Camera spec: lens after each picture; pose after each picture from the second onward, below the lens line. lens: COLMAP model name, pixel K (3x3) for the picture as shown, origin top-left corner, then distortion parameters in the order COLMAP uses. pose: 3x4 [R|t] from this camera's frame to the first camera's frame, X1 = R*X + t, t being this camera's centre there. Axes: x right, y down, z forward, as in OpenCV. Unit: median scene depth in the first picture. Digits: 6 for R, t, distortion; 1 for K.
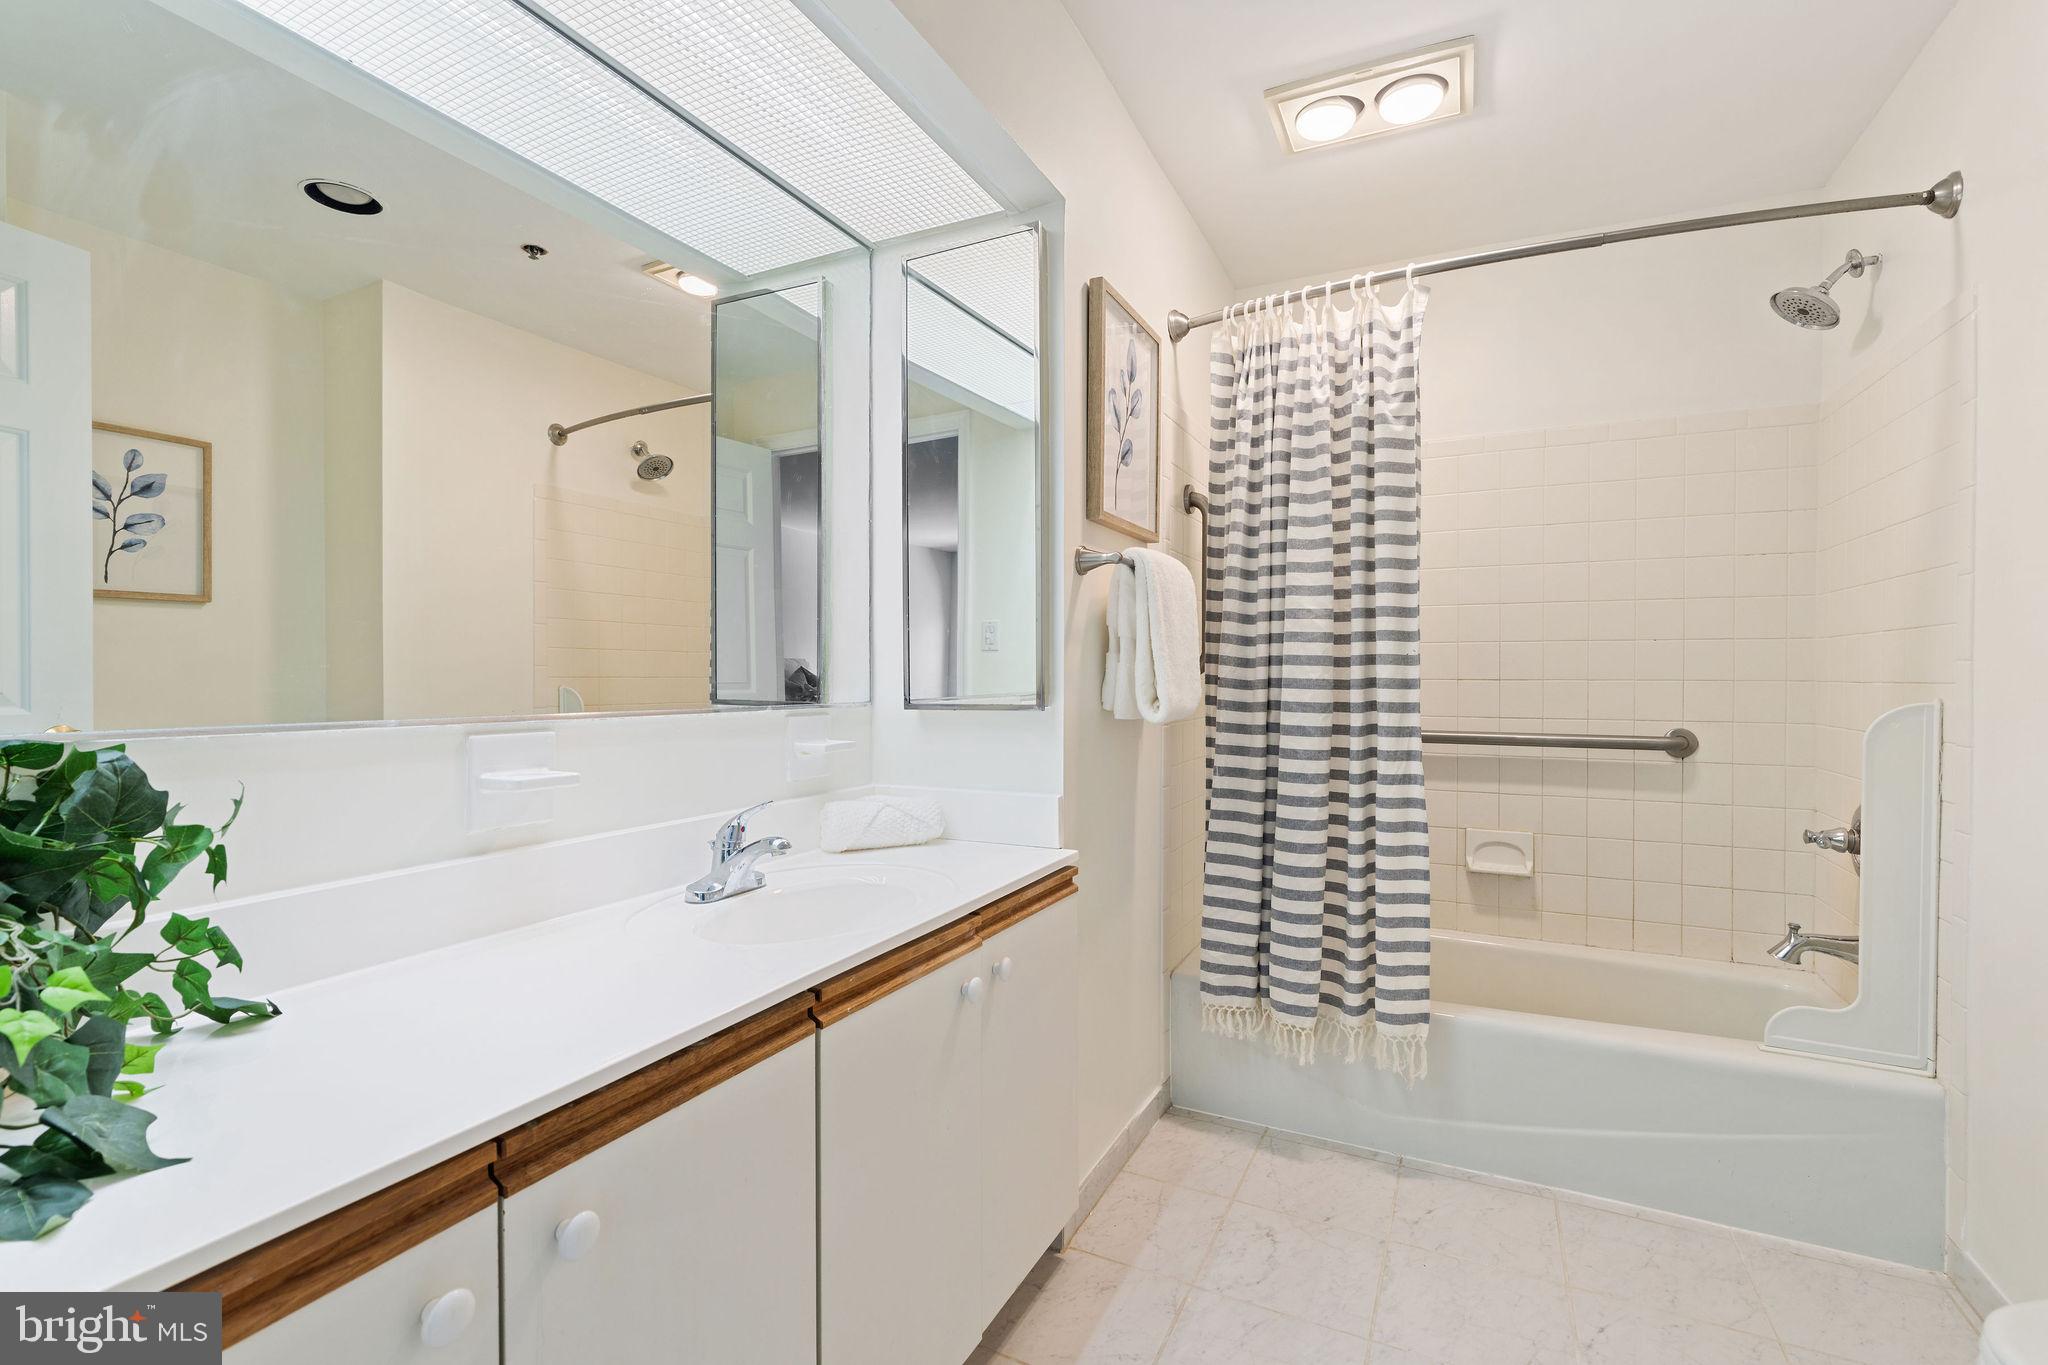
lens RADIAL K [[925.9, 0, 1027.6], [0, 925.9, 678.2], [0, 0, 1]] dist [-0.007126, 0.002593]
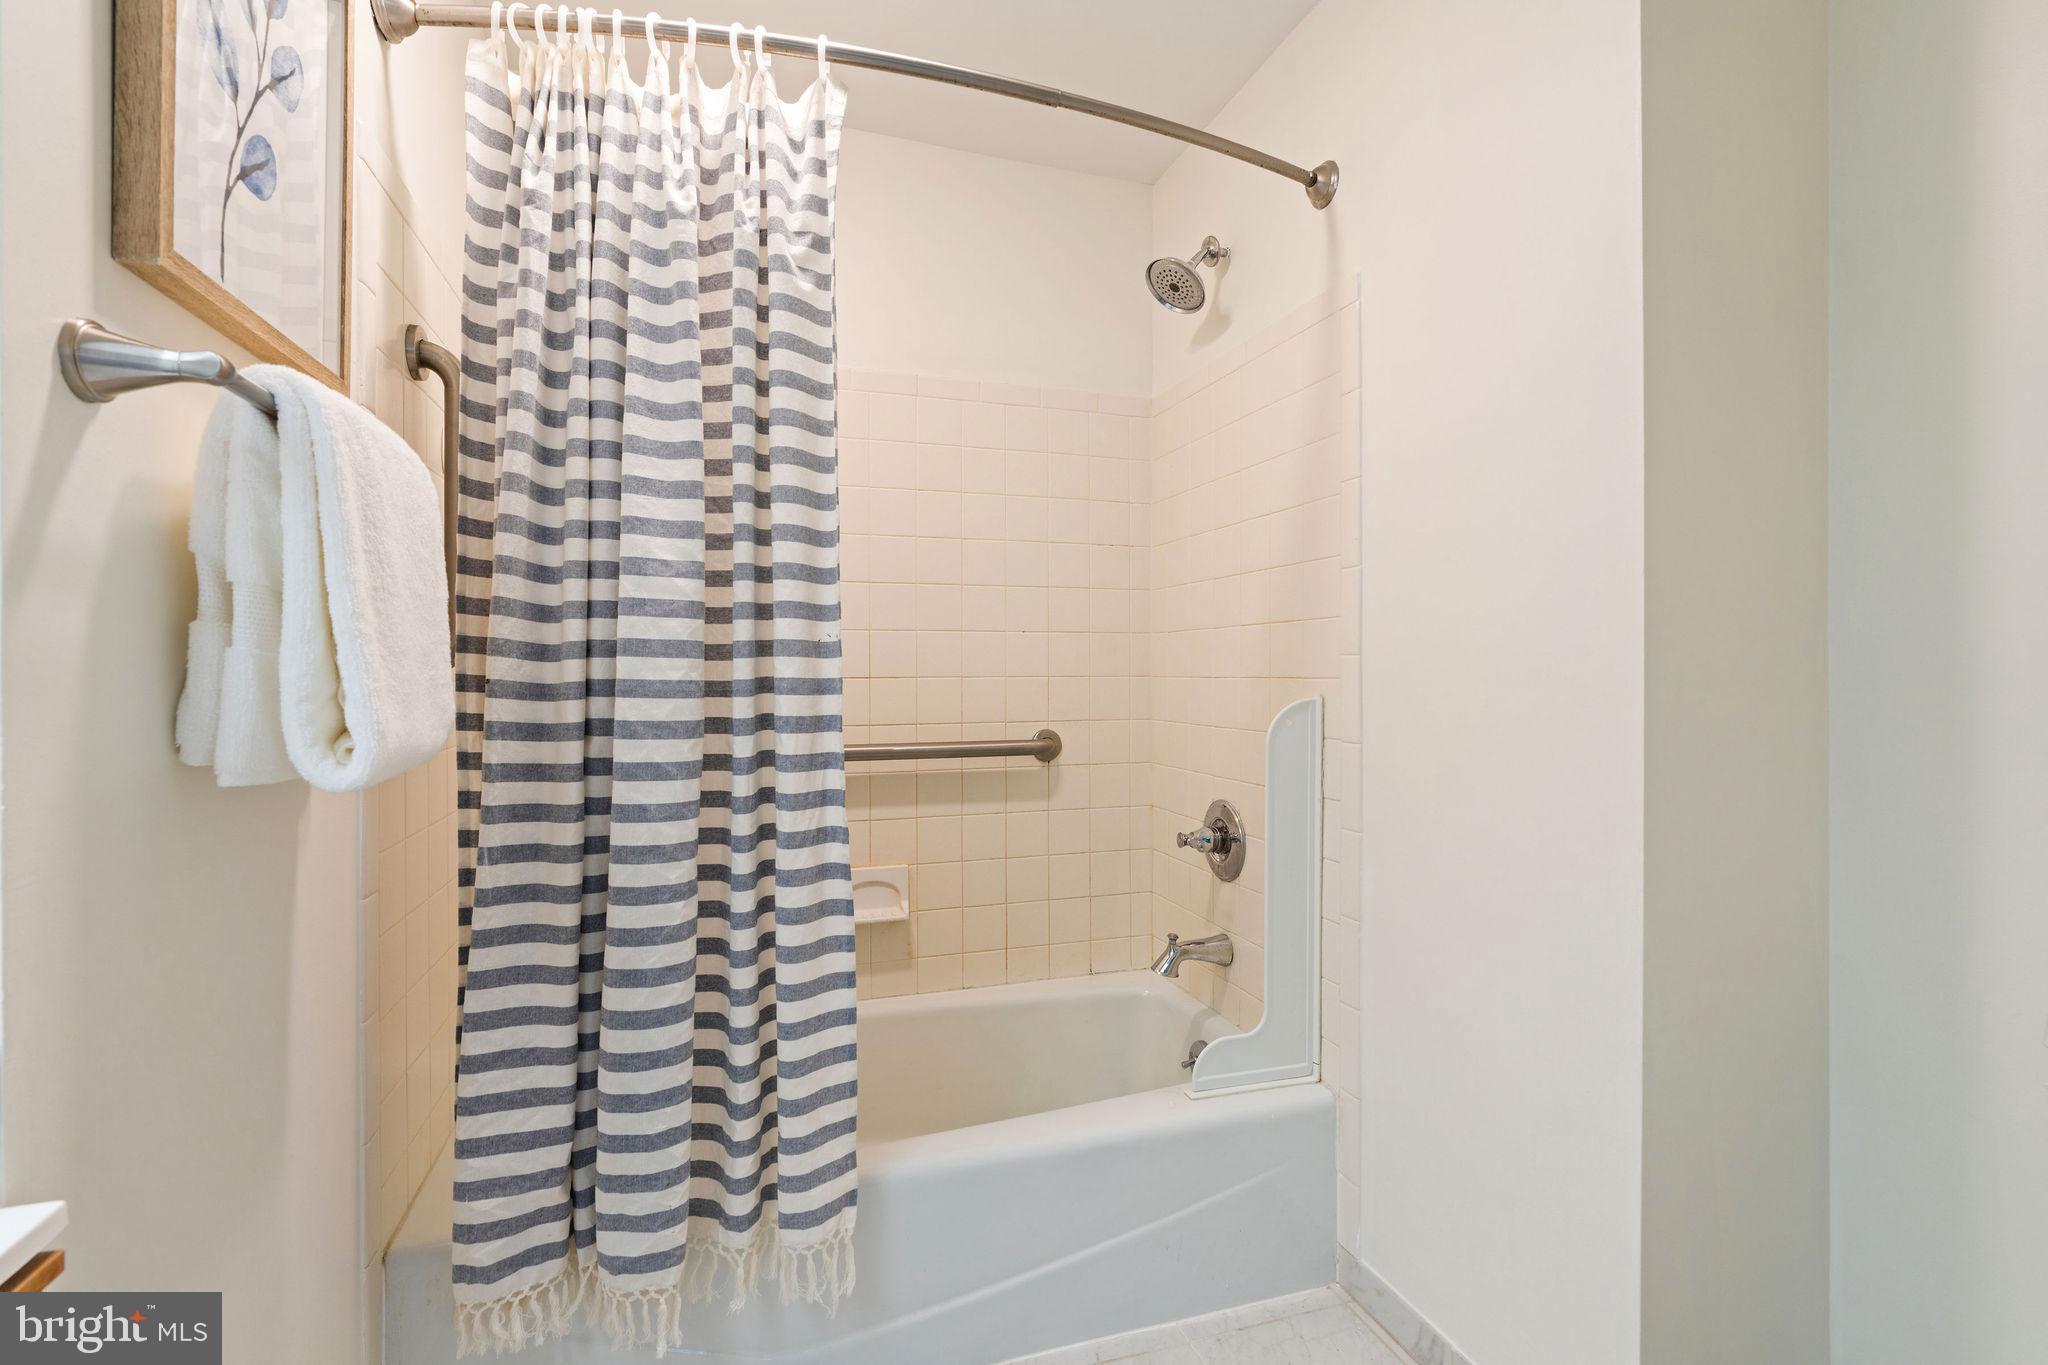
lens RADIAL K [[925.9, 0, 1015.8], [0, 925.9, 670.3], [0, 0, 1]] dist [-0.007126, 0.002593]
pose [[0.722325, -0.003592, 0.691544, 0.063076], [0.007207, 0.999971, -0.002333, -0.002739], [-0.691516, 0.006669, 0.722330, 0.438300]]
